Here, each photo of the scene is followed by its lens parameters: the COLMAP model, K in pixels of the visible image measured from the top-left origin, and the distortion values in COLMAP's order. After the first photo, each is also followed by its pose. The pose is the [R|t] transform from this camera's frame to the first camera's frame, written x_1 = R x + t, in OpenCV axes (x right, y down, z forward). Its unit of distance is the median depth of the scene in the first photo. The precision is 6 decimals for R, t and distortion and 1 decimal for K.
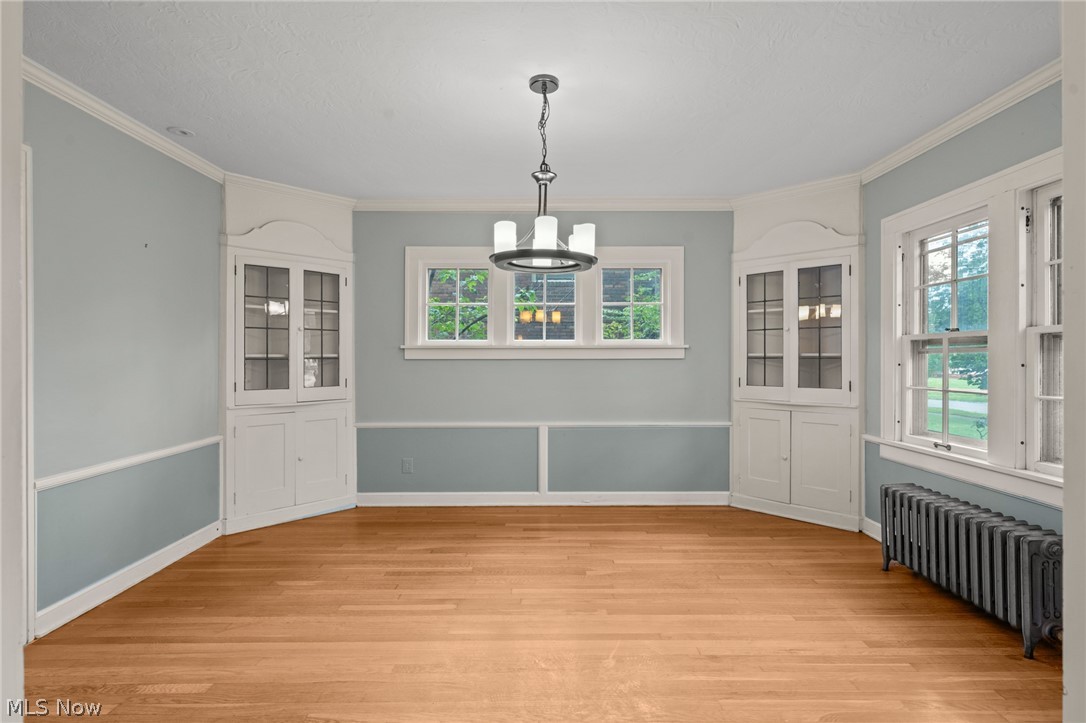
lens RADIAL K [[532.0, 0, 542.3], [0, 532.0, 358.4], [0, 0, 1]] dist [0.002416, 0.000628]
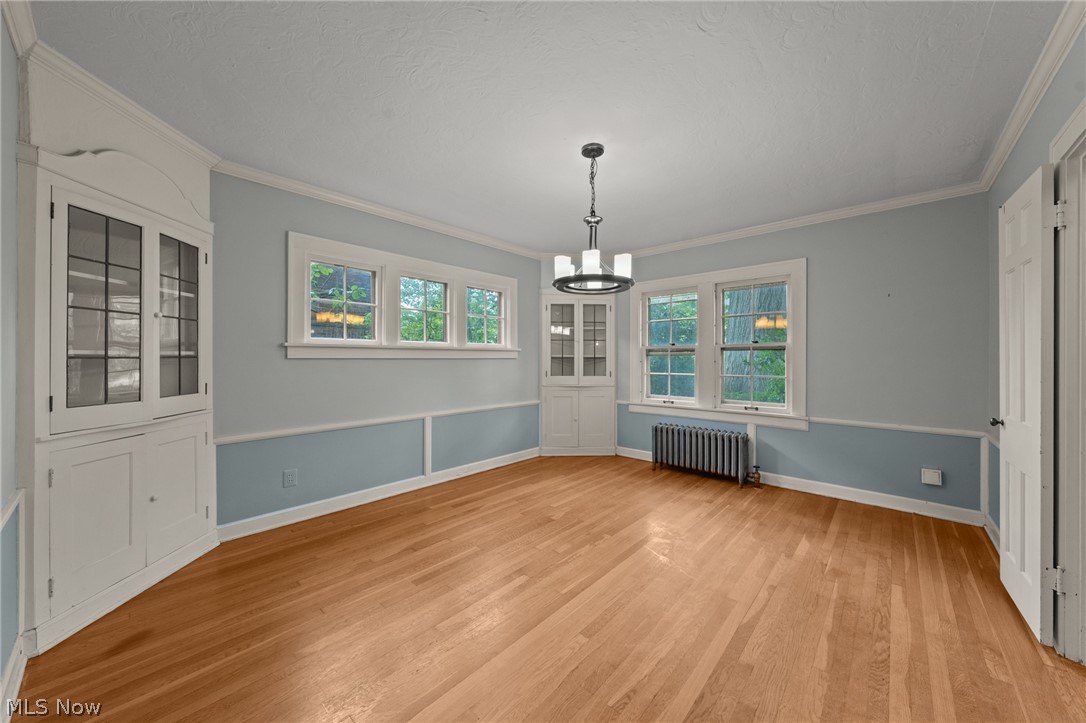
lens RADIAL K [[390.9, 0, 547.4], [0, 390.9, 359.2], [0, 0, 1]] dist [-0.001620, -0.000029]
pose [[0.671645, -0.000700, 0.740873, -0.523895], [-0.001487, 0.999996, 0.002292, 0.001055], [-0.740872, -0.002641, 0.671641, 0.285145]]
